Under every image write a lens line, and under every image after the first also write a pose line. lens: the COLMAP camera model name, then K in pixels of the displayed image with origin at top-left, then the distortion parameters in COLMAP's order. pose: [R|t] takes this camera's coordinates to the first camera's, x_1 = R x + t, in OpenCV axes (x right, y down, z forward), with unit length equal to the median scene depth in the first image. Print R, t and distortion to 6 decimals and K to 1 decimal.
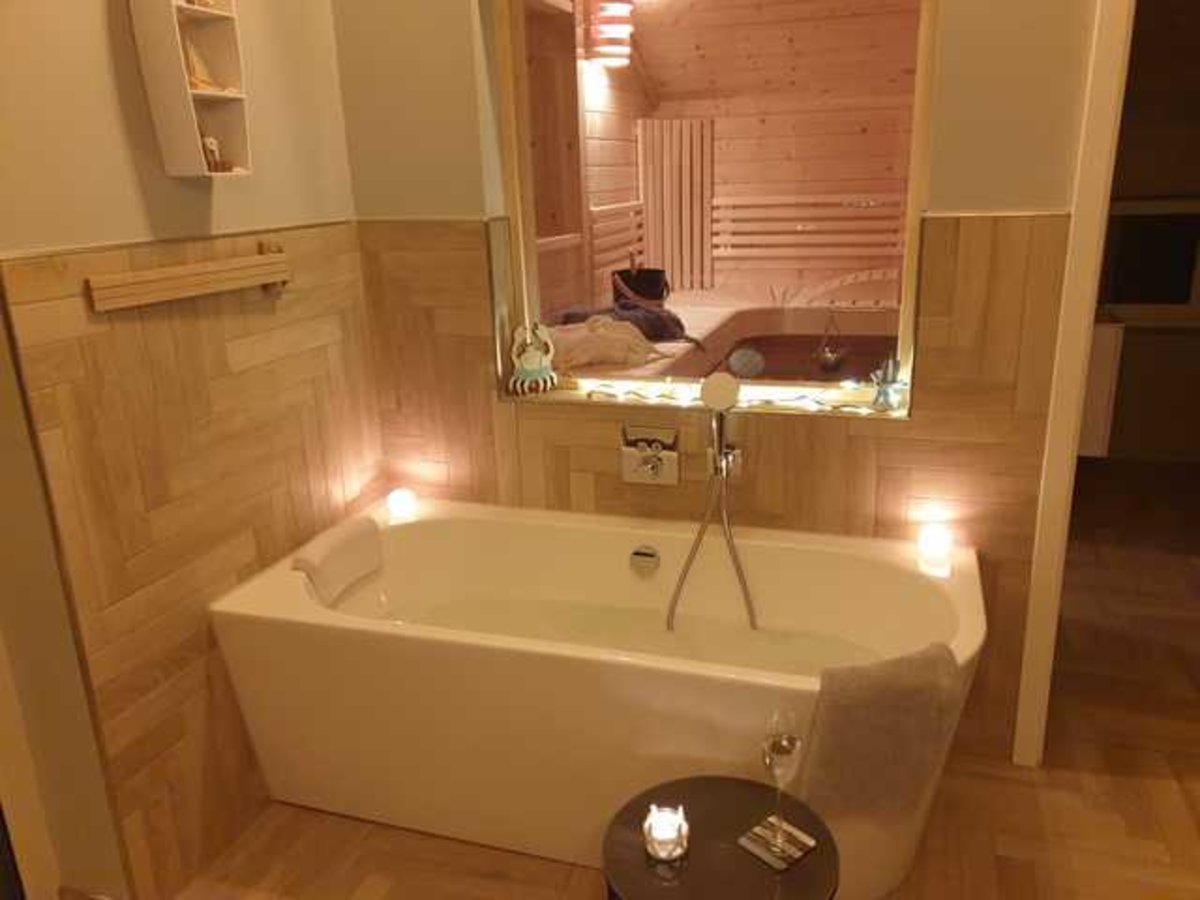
lens RADIAL K [[905.6, 0, 628.1], [0, 905.6, 448.0], [0, 0, 1]] dist [-0.002284, -0.003401]
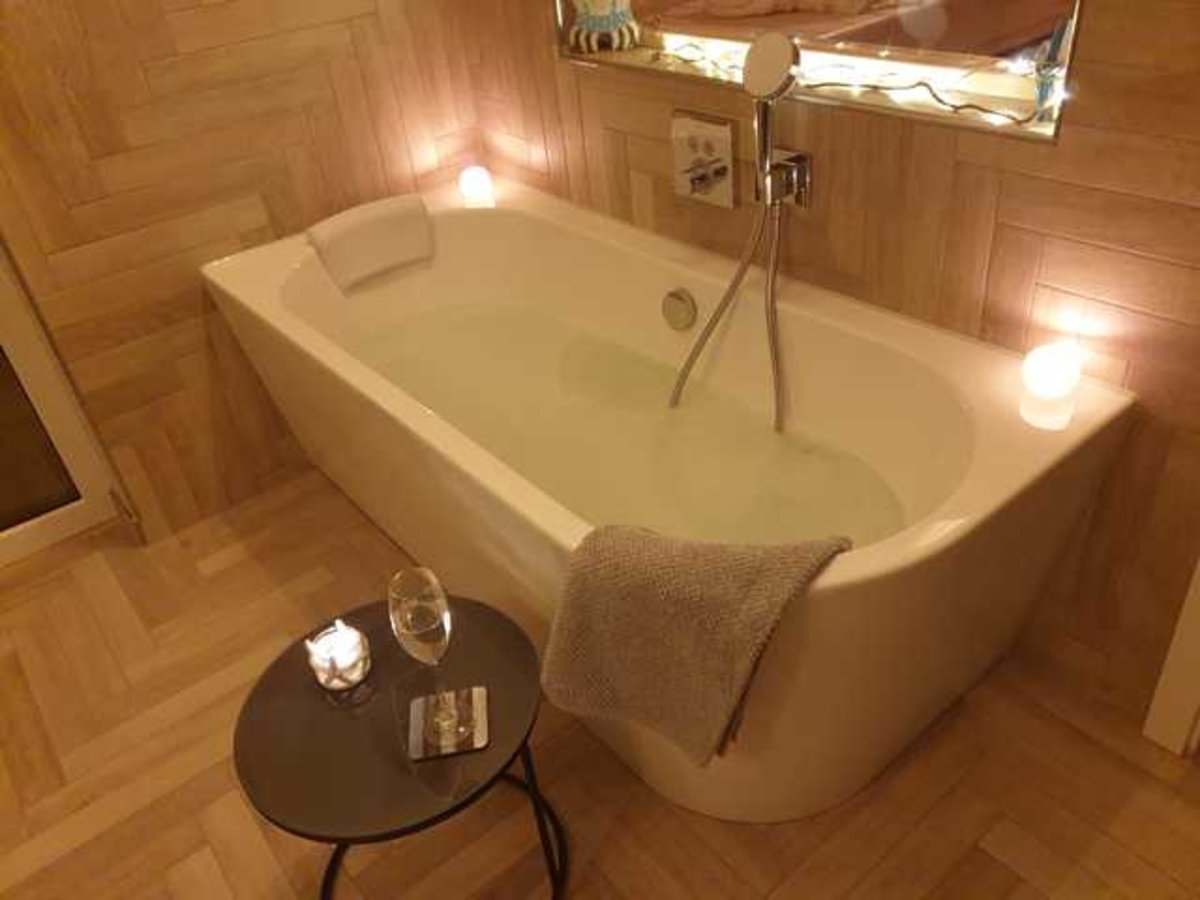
lens RADIAL K [[920.2, 0, 600.0], [0, 920.2, 450.0], [0, 0, 1]] dist [0.039486, -0.001799]
pose [[0.833615, 0.265953, -0.484103, 0.277620], [-0.080869, 0.925770, 0.369338, -0.031201], [0.546394, -0.268736, 0.793243, 0.249364]]
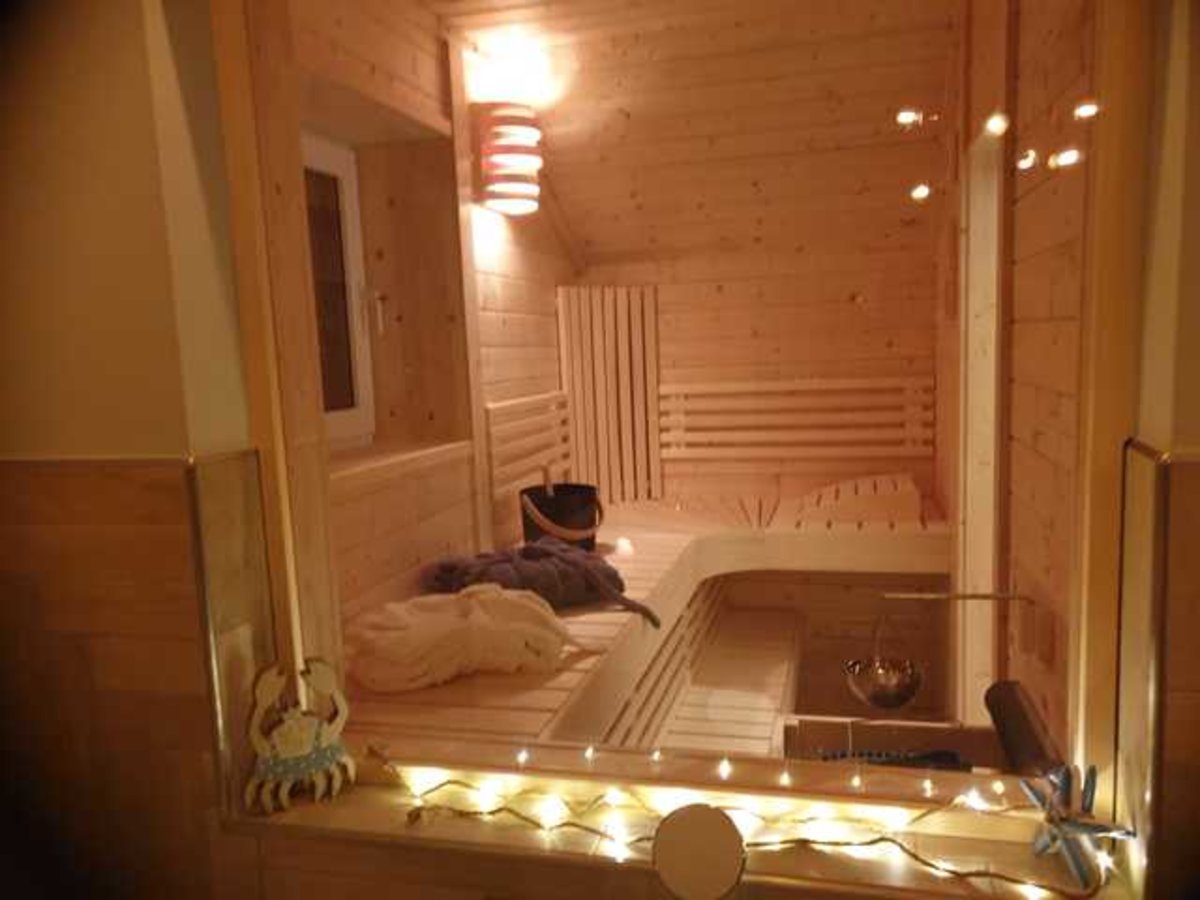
lens RADIAL K [[905.6, 0, 628.1], [0, 905.6, 448.0], [0, 0, 1]] dist [-0.002284, -0.003401]
pose [[0.998307, -0.016641, 0.055736, 0.035269], [0.026862, 0.981802, -0.187998, -0.121557], [-0.051593, 0.189177, 0.980587, 0.392073]]
